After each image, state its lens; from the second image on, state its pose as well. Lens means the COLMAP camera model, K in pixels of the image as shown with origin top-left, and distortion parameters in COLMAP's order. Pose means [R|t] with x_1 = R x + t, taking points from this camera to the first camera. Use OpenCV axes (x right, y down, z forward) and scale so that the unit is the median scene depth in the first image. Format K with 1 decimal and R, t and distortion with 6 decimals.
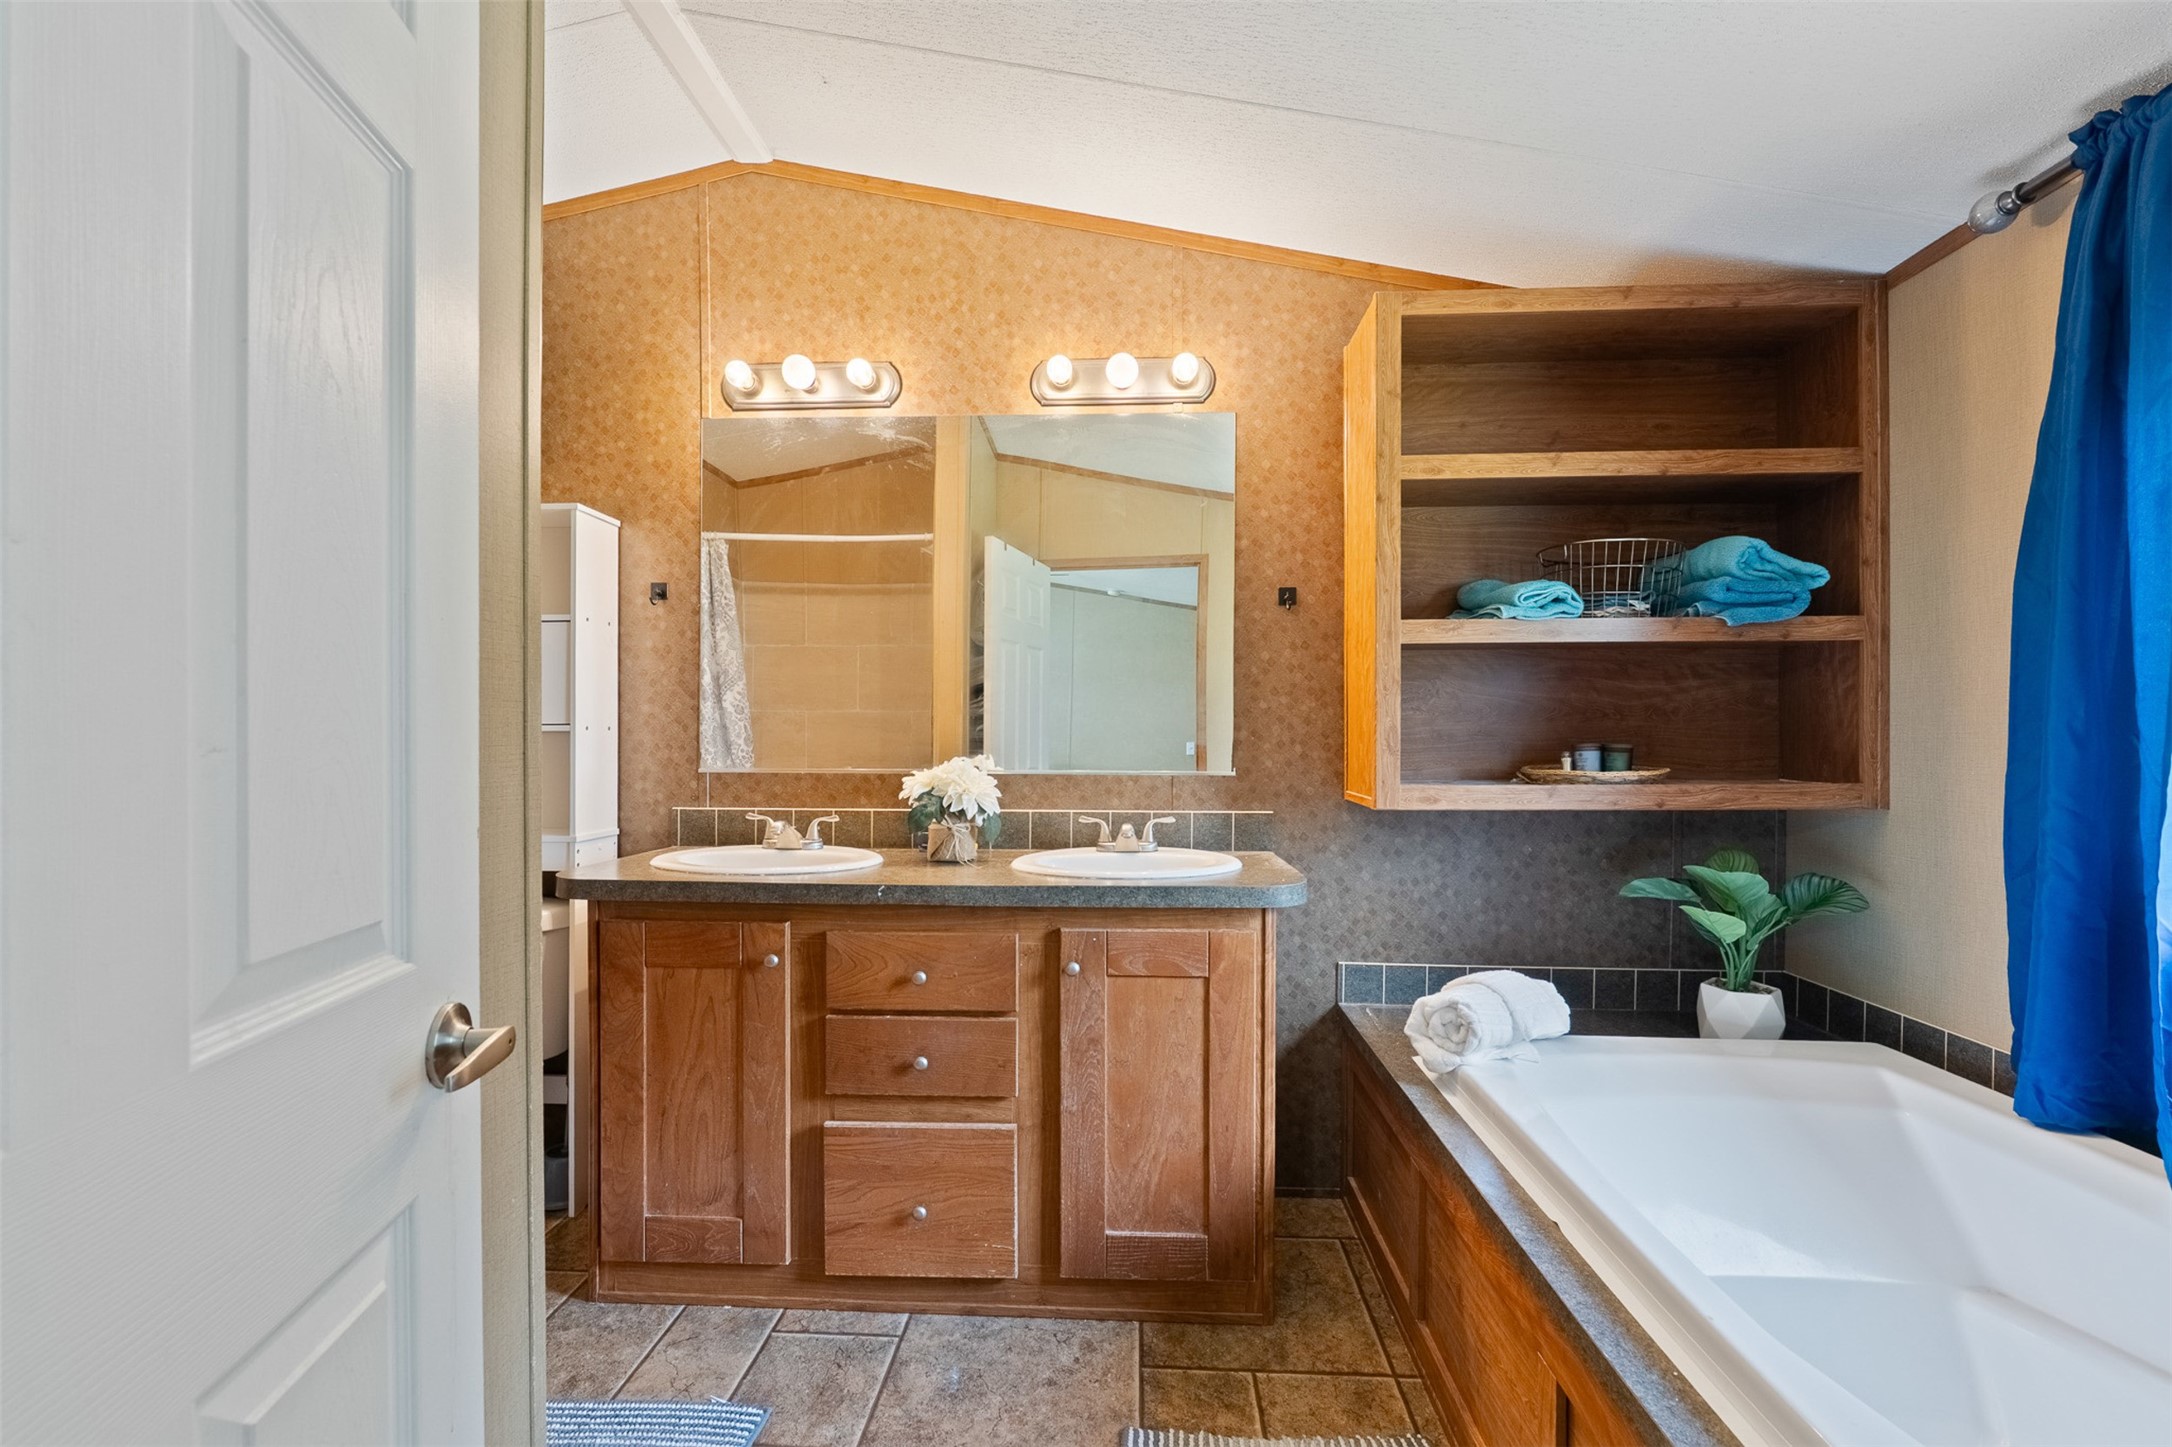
lens RADIAL K [[949.5, 0, 1087.5], [0, 949.5, 729.2], [0, 0, 1]] dist [-0.005998, -0.000564]
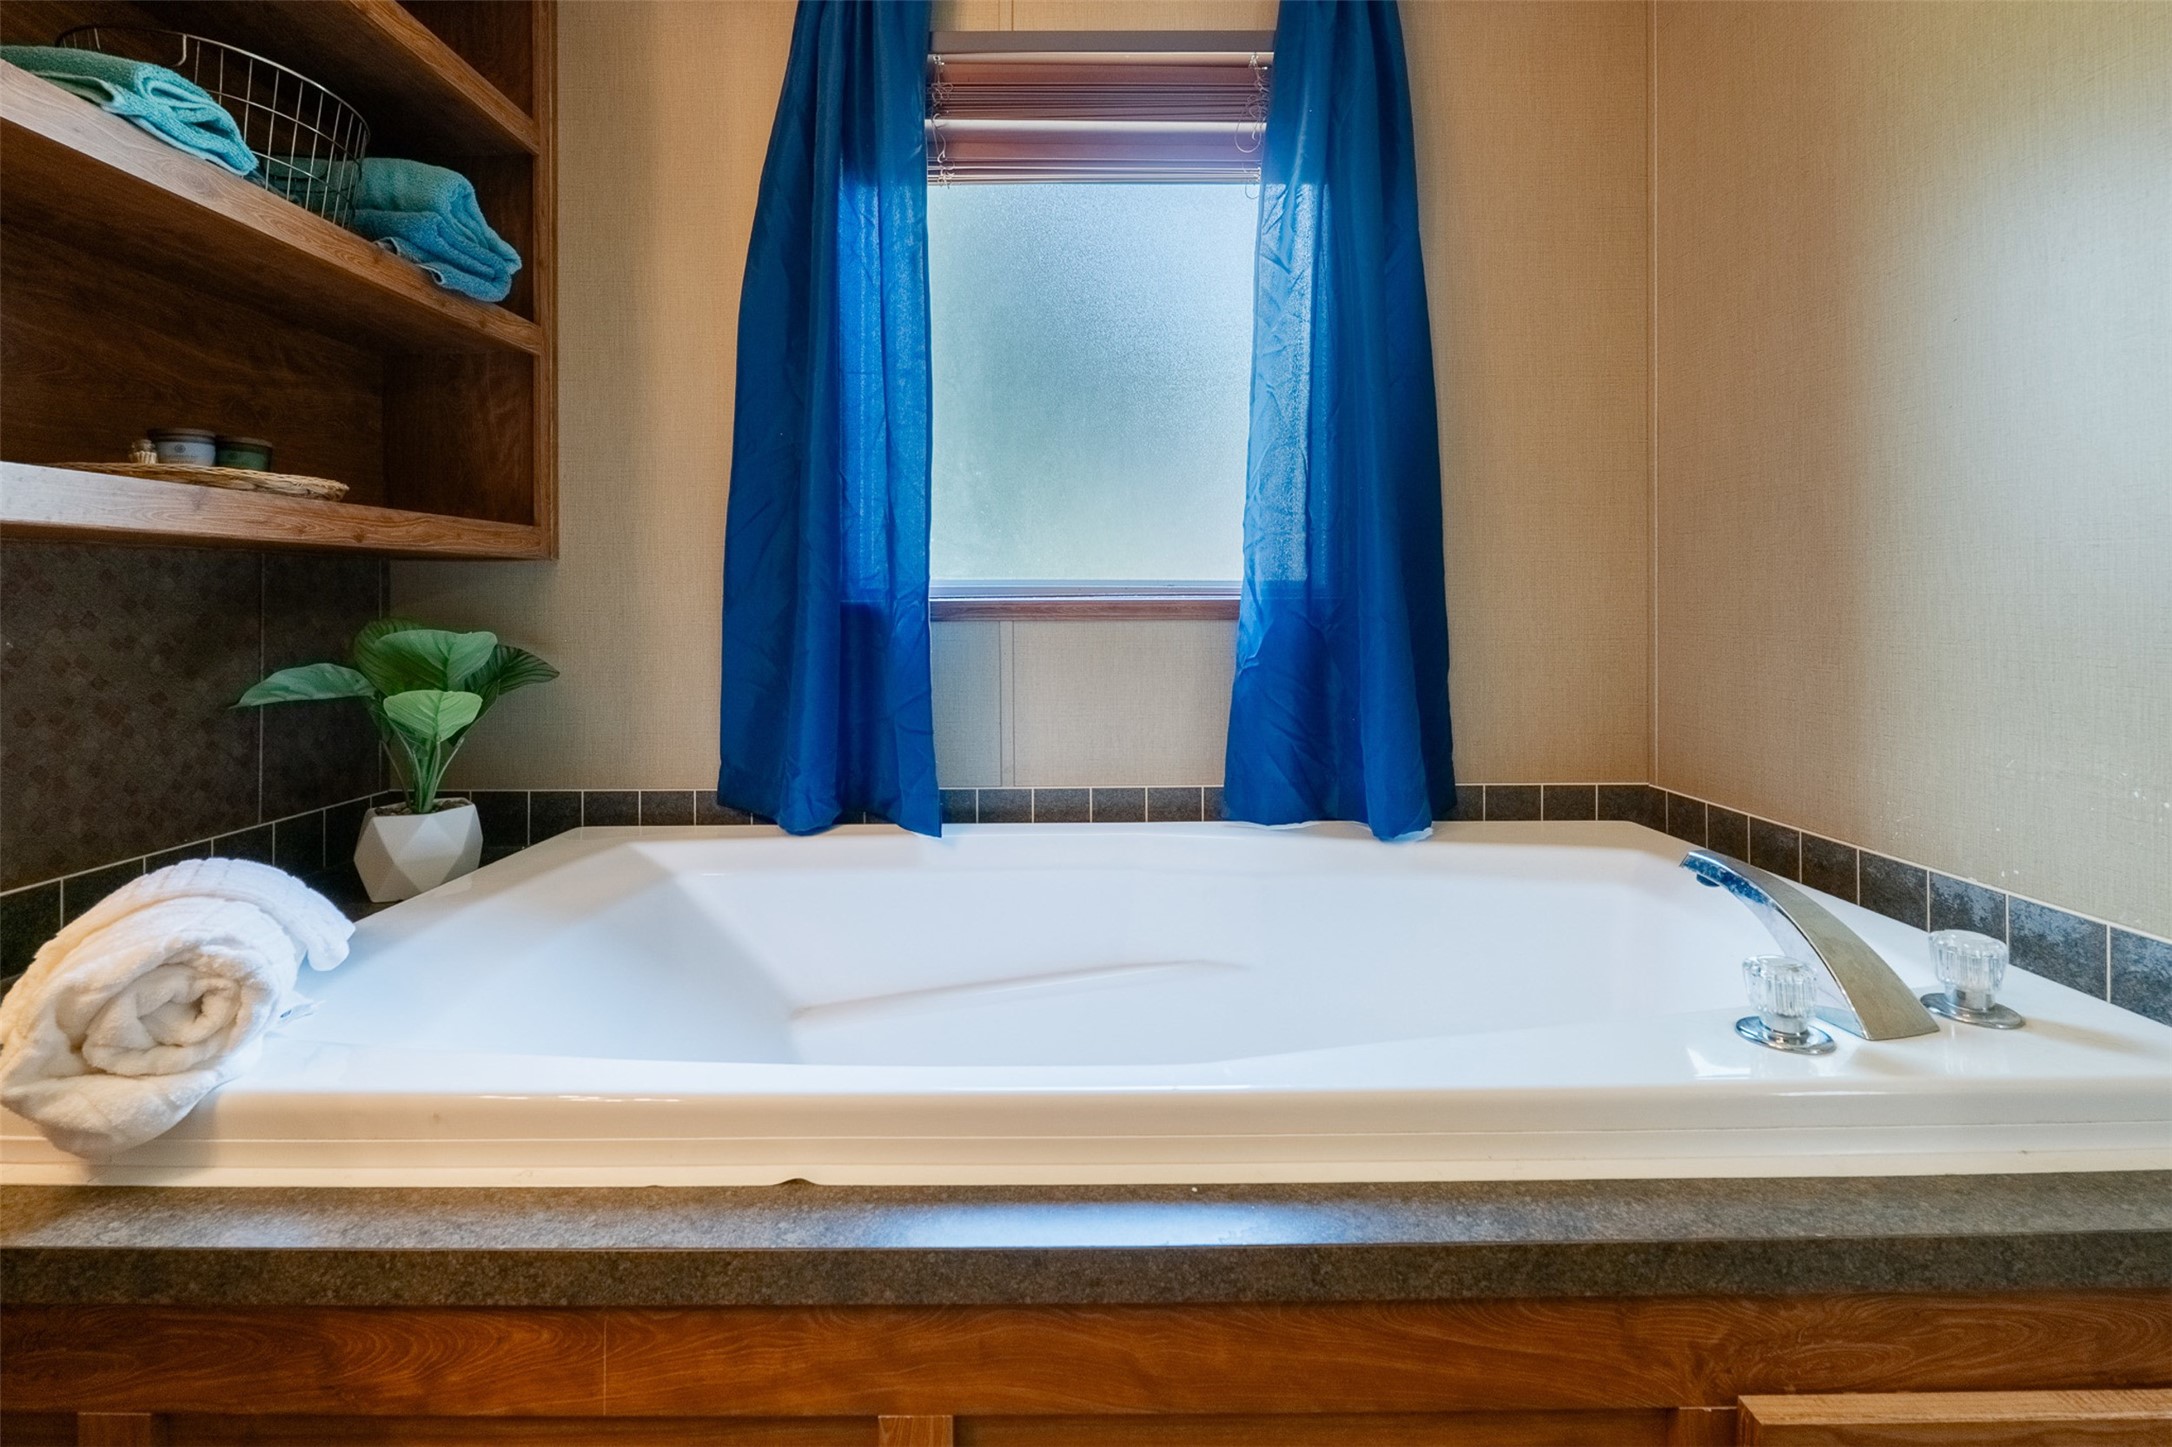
lens RADIAL K [[949.5, 0, 1089.5], [0, 949.5, 594.9], [0, 0, 1]] dist [-0.005998, -0.000564]
pose [[-0.049020, 0.005313, 0.998784, -0.036058], [0.003236, 0.999981, -0.005161, 0.118124], [-0.998793, 0.002979, -0.049037, 0.535156]]
